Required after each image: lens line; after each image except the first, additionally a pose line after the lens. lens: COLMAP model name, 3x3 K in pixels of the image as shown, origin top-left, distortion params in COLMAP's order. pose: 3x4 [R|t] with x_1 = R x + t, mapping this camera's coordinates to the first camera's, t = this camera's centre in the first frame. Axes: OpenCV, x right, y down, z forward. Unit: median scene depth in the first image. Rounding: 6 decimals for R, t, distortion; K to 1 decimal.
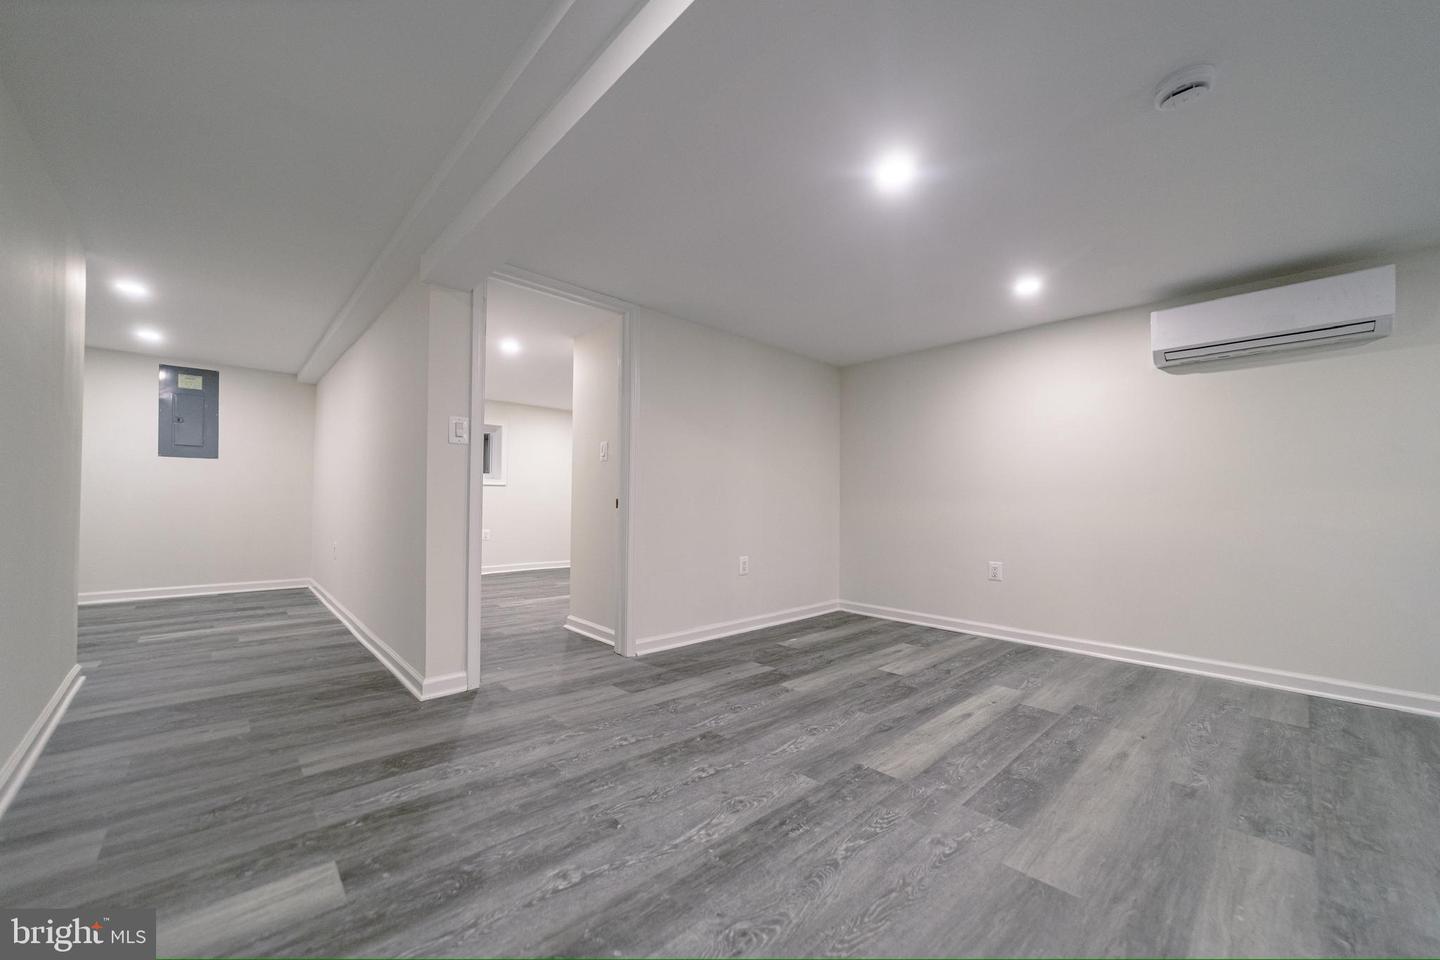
lens RADIAL K [[544.0, 0, 707.9], [0, 544.0, 494.0], [0, 0, 1]] dist [-0.008710, 0.004398]
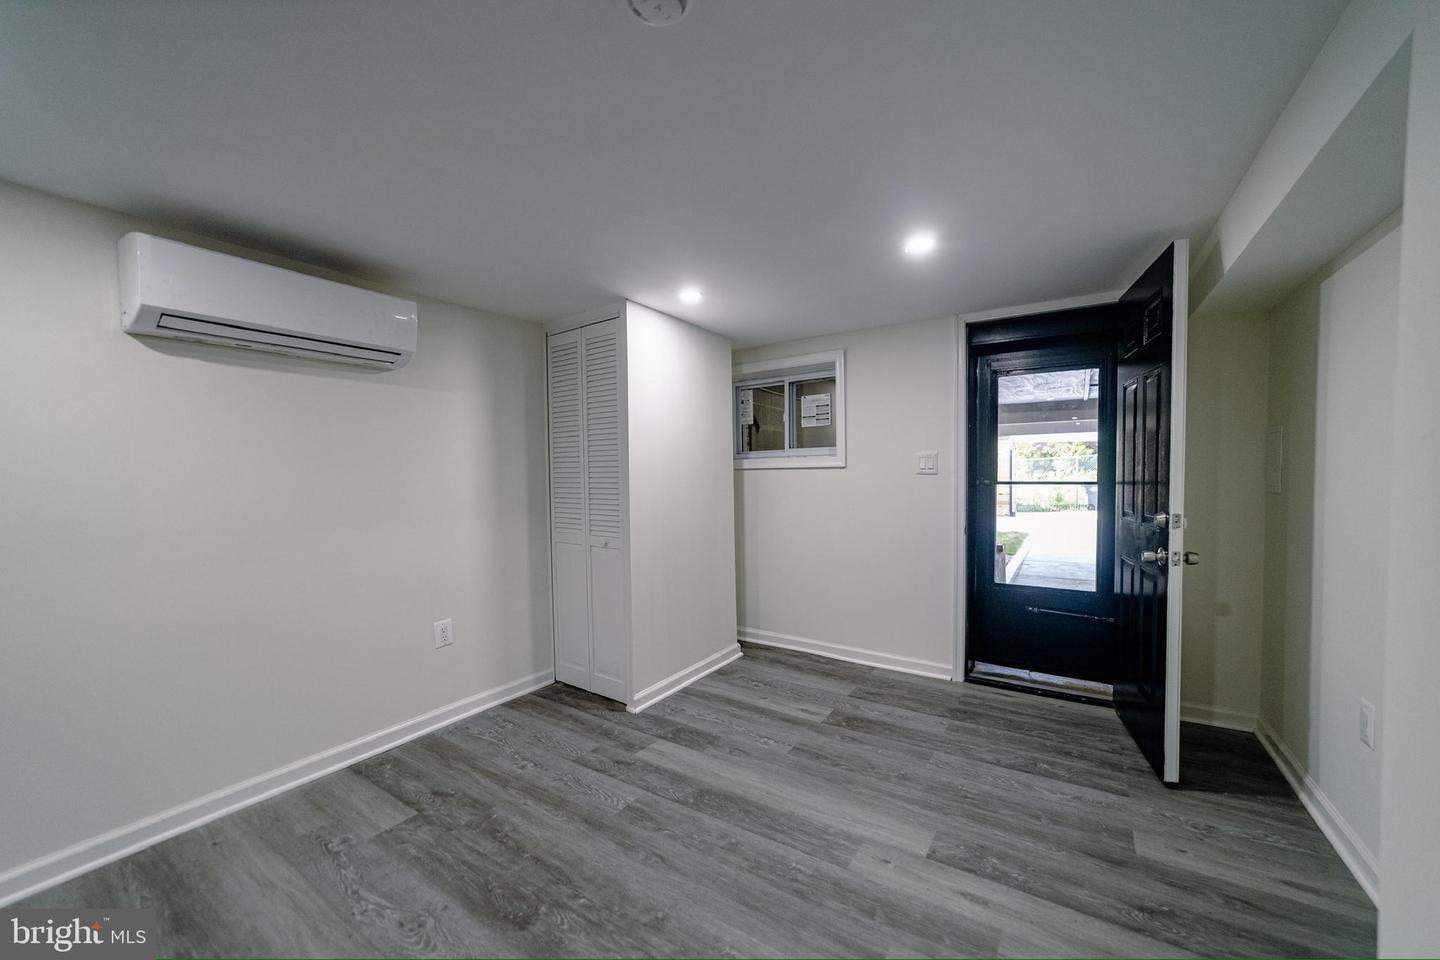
lens RADIAL K [[544.0, 0, 718.9], [0, 544.0, 487.8], [0, 0, 1]] dist [-0.008710, 0.004398]
pose [[-0.244735, -0.025842, 0.969246, 0.148931], [0.002861, 0.999621, 0.027374, -0.105834], [-0.969586, 0.009472, -0.244568, 0.690731]]
